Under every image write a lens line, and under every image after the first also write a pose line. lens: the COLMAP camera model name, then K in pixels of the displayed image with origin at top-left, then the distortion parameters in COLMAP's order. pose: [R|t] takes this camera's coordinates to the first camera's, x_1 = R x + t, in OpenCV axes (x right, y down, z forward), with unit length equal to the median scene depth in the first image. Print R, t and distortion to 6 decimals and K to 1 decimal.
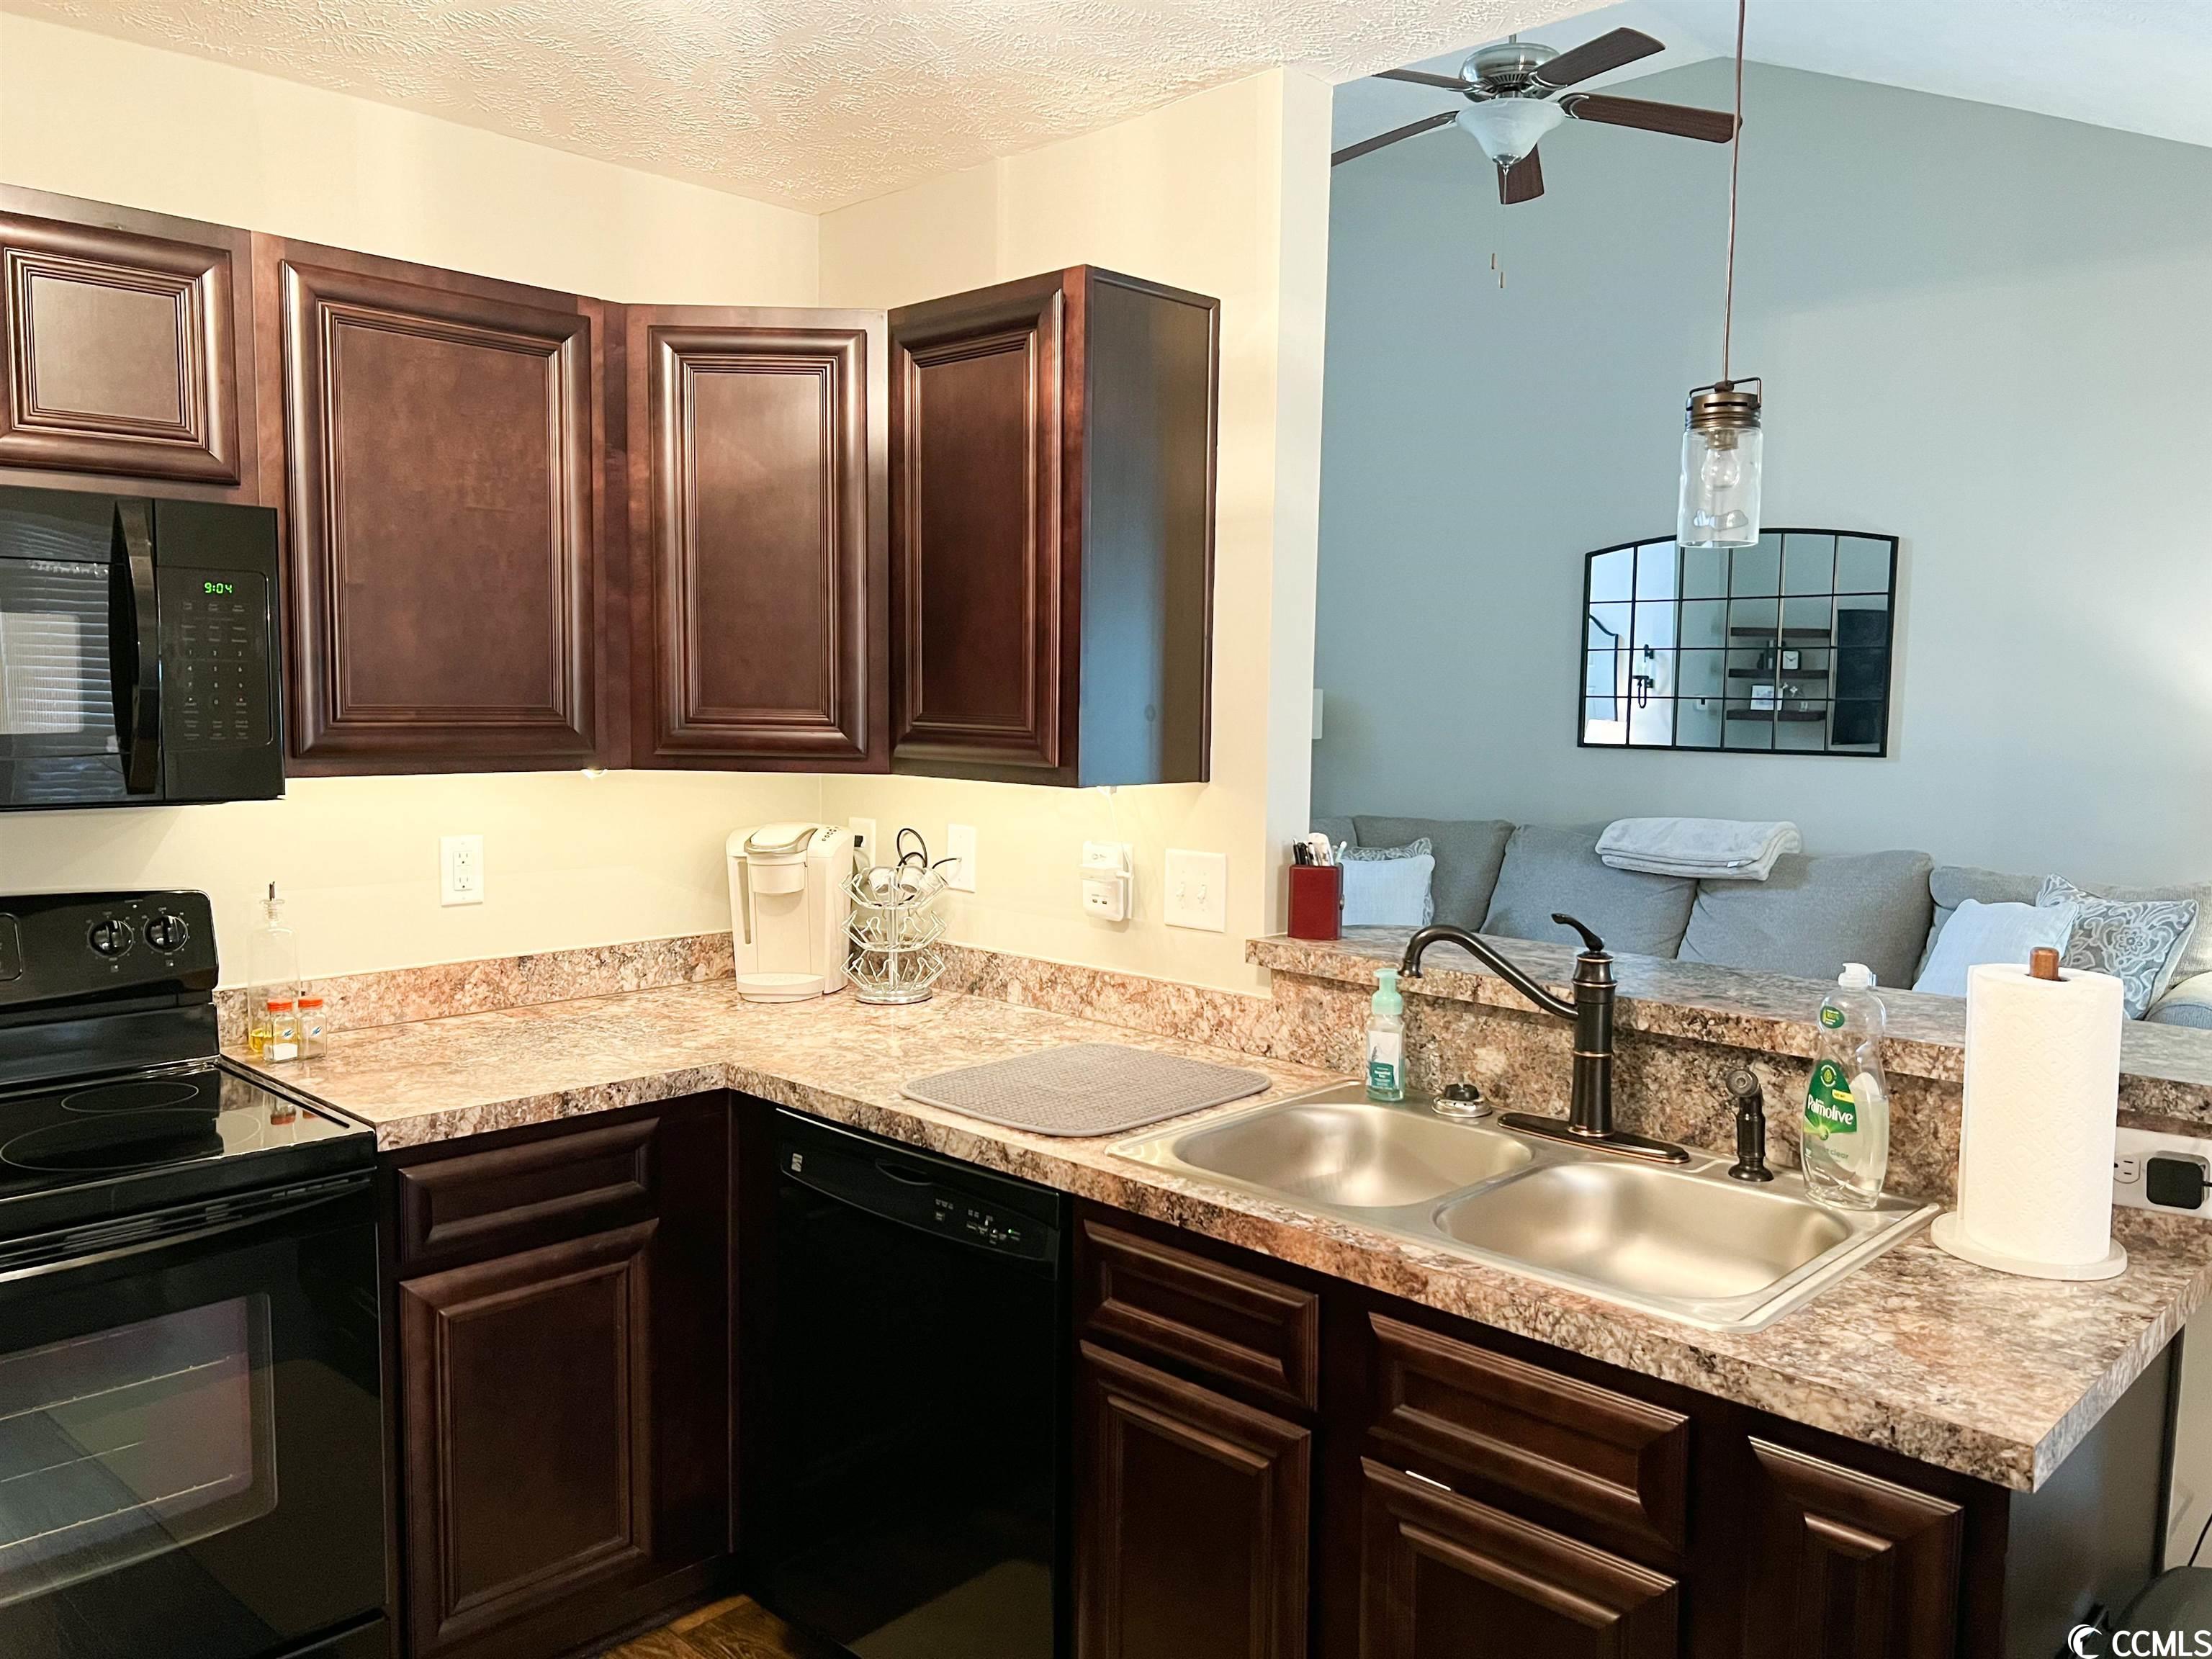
lens RADIAL K [[1660.1, 0, 1105.4], [0, 1660.1, 840.2], [0, 0, 1]] dist [0.068898, -0.084258]
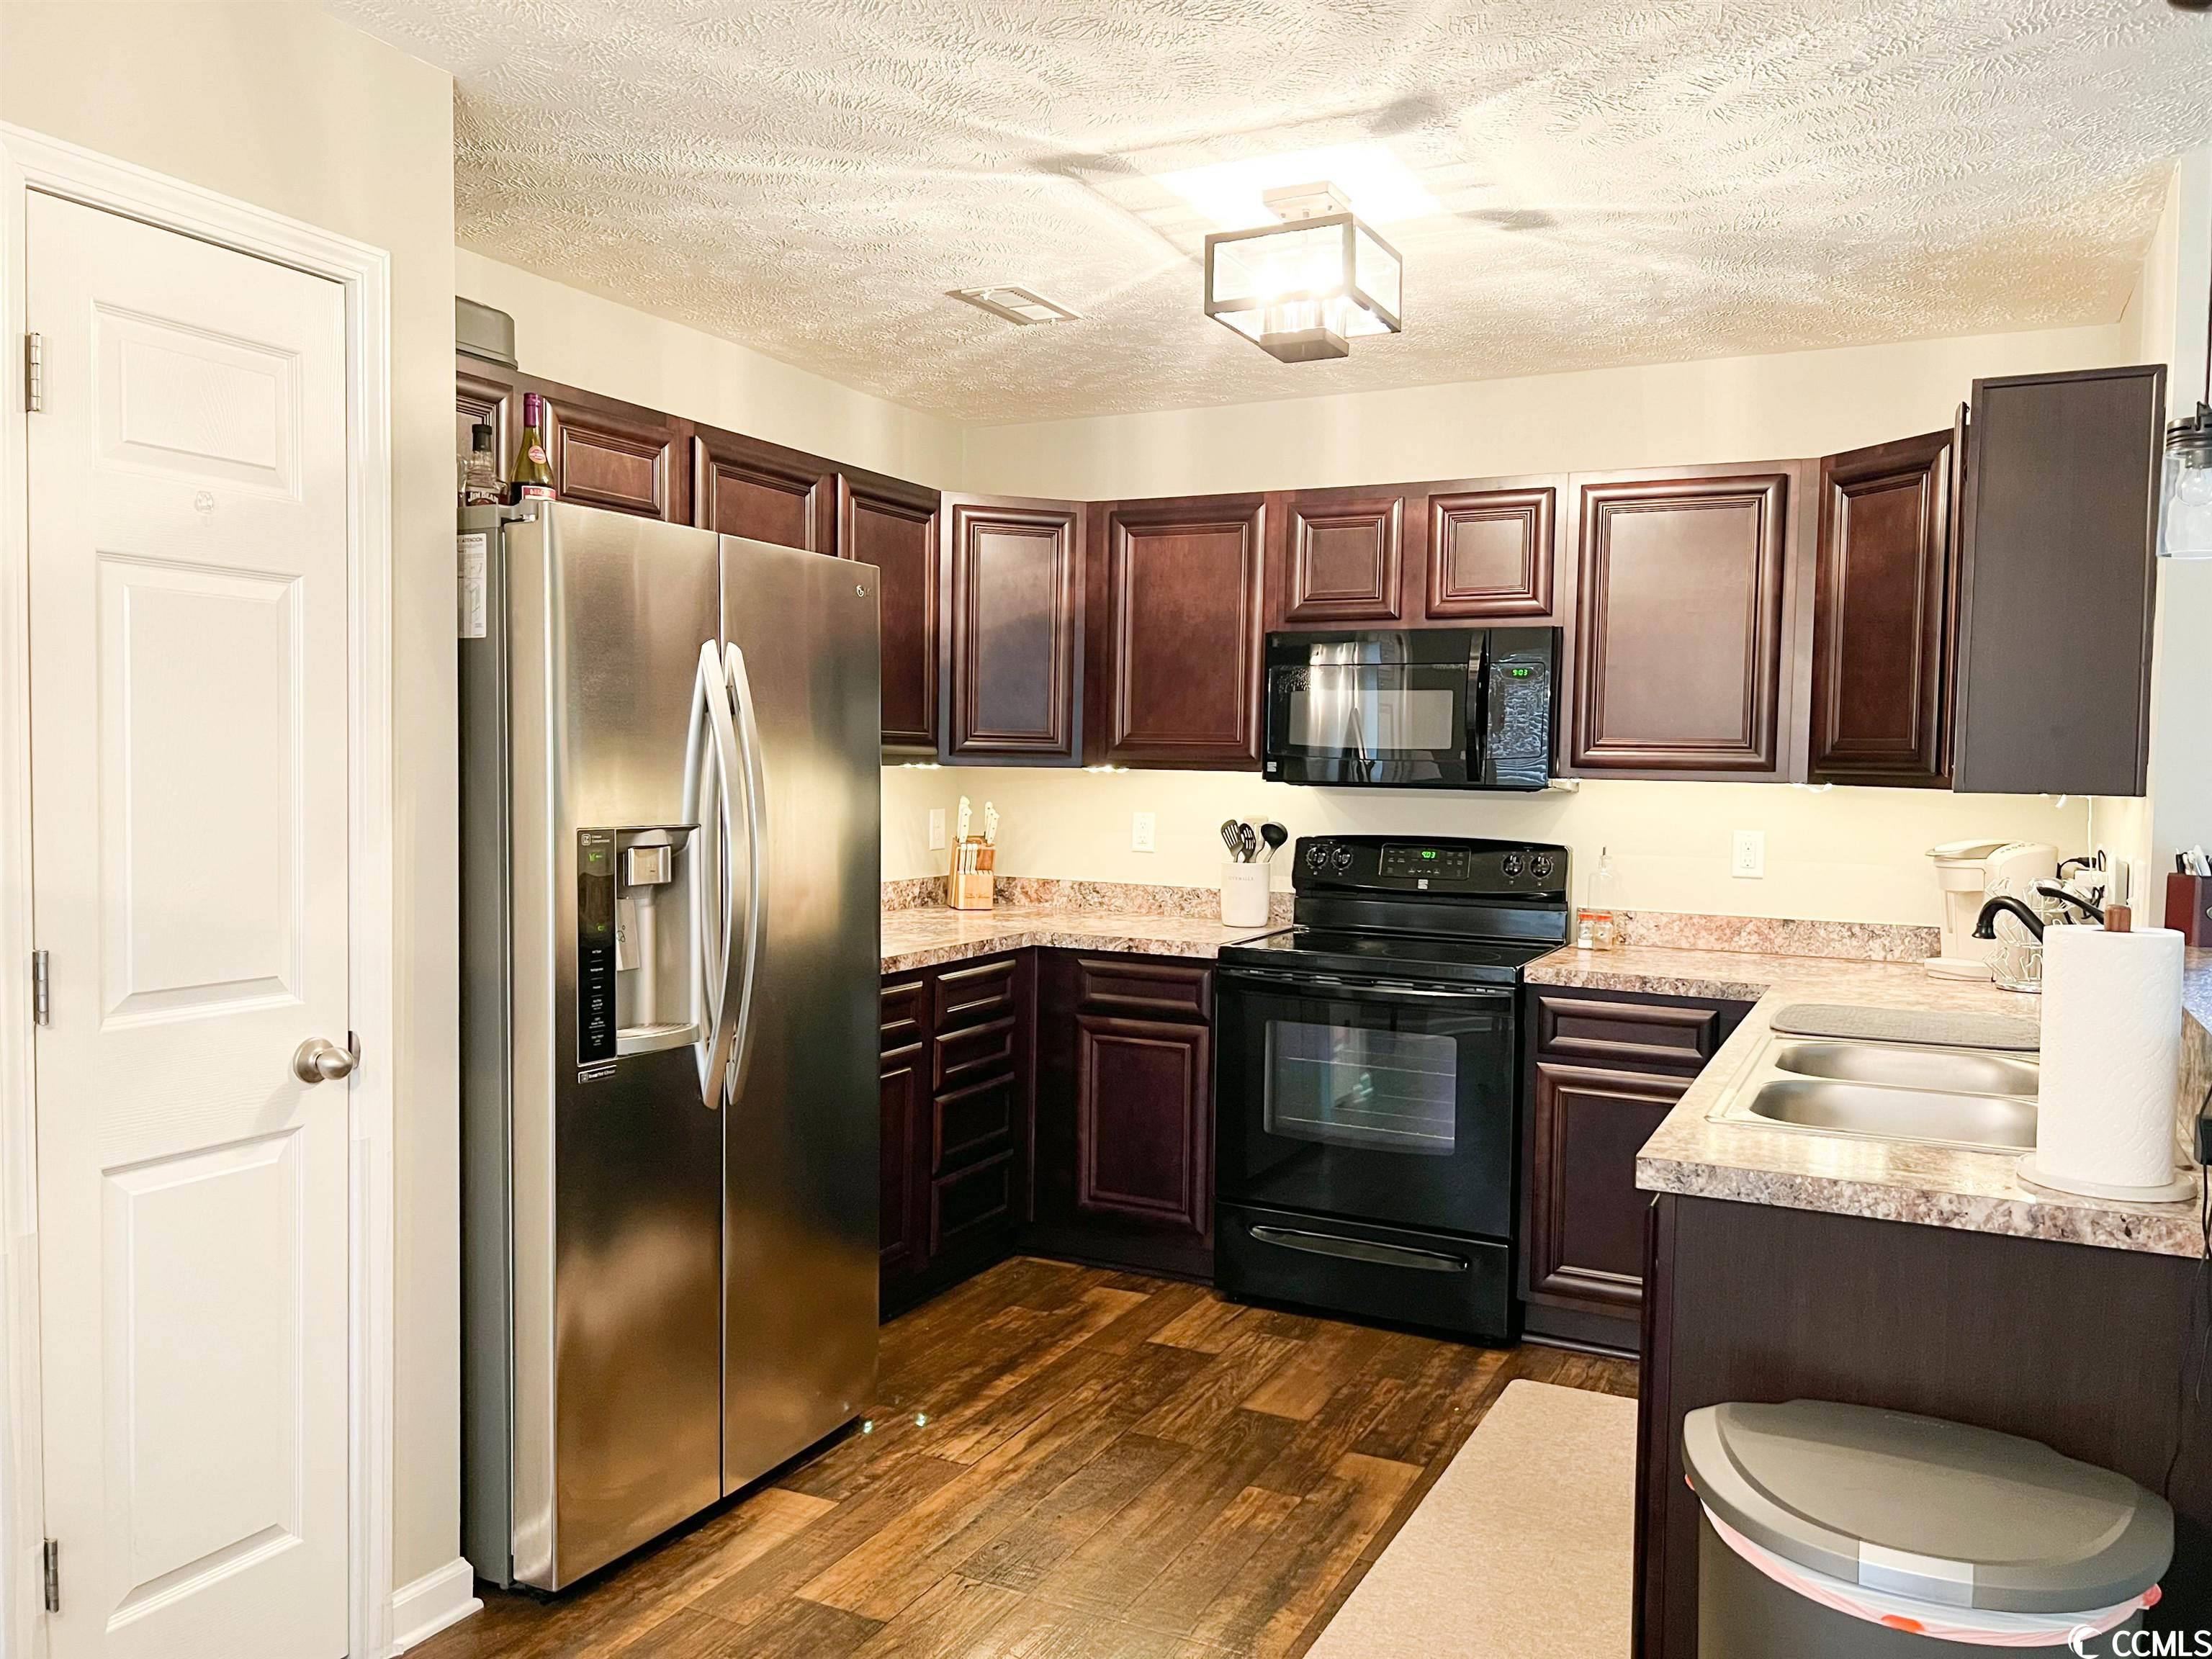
lens RADIAL K [[1660.1, 0, 1118.8], [0, 1660.1, 844.6], [0, 0, 1]] dist [0.068898, -0.084258]
pose [[0.313621, 0.044070, -0.948525, 0.990144], [-0.100385, 0.994863, 0.013032, 0.054394], [0.944227, 0.091130, 0.316434, 0.017239]]
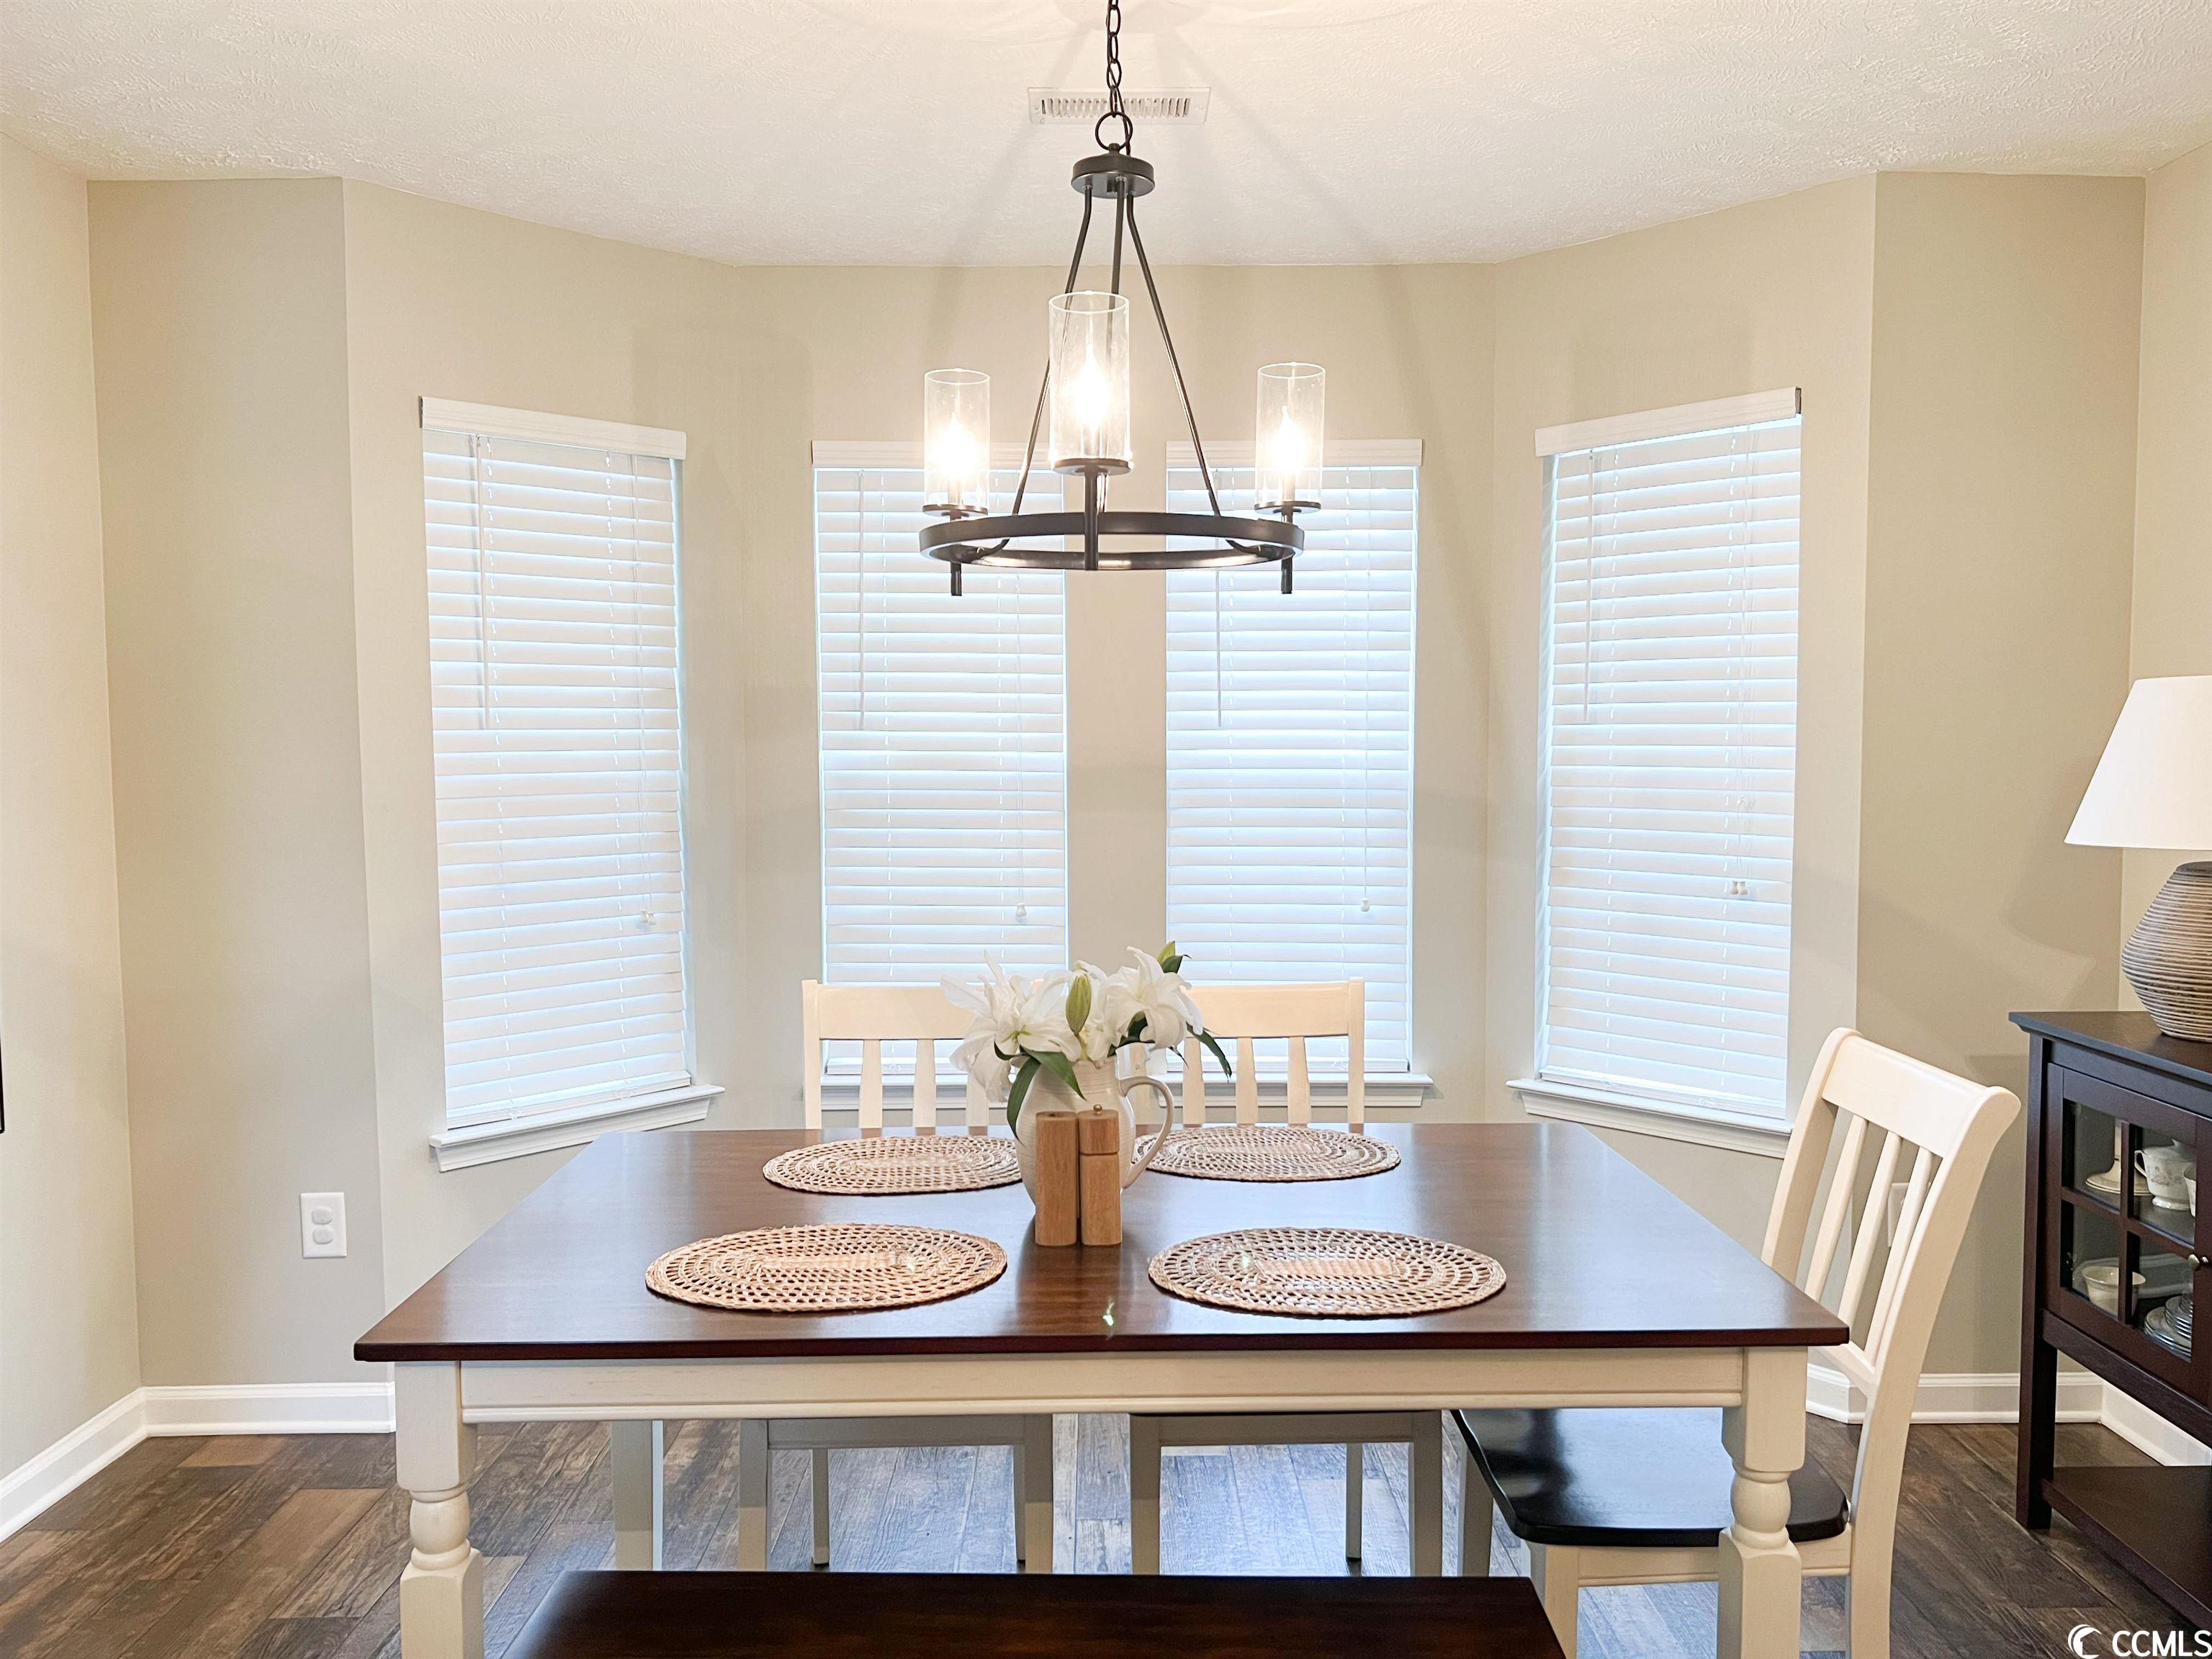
lens RADIAL K [[1660.1, 0, 1110.8], [0, 1660.1, 827.3], [0, 0, 1]] dist [0.068898, -0.084258]
pose [[-0.704970, -0.044020, 0.707870, -1.568318], [0.059262, 0.990926, 0.120641, -0.052910], [-0.706757, 0.126998, -0.695964, 1.044439]]
